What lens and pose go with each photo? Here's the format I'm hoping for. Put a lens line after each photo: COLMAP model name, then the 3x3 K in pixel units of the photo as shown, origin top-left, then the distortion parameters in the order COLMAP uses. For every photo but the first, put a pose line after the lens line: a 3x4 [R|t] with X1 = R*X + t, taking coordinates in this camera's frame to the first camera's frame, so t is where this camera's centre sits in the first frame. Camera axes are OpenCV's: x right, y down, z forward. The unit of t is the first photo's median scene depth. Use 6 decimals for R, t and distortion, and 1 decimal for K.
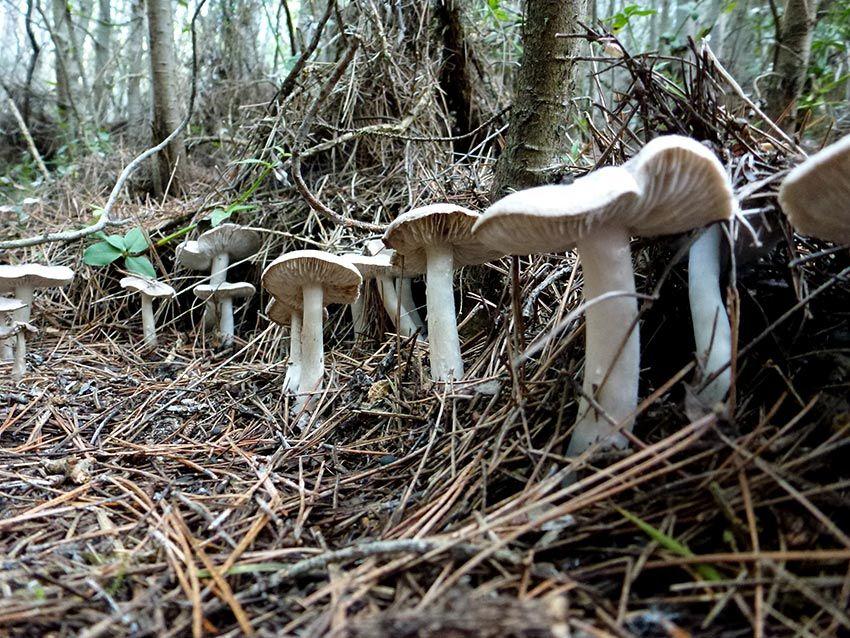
lens RADIAL K [[614.3, 0, 425.0], [0, 614.3, 319.0], [0, 0, 1]] dist [-0.048974, -0.001225]
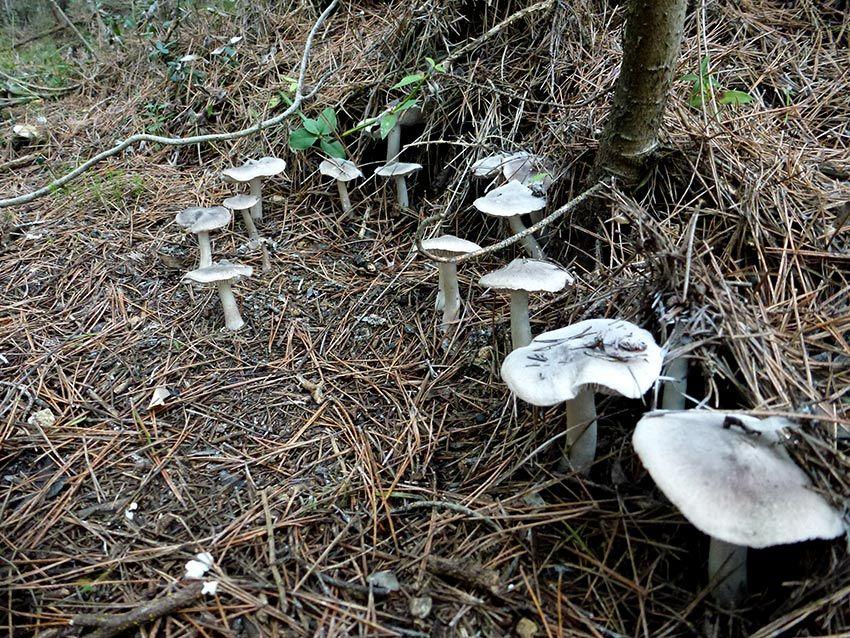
lens RADIAL K [[614.3, 0, 425.0], [0, 614.3, 319.0], [0, 0, 1]] dist [-0.048974, -0.001225]
pose [[0.950839, 0.080815, -0.298956, 0.197792], [0.064025, 0.893197, 0.445084, -0.550635], [0.302996, -0.442344, 0.844112, -0.269167]]
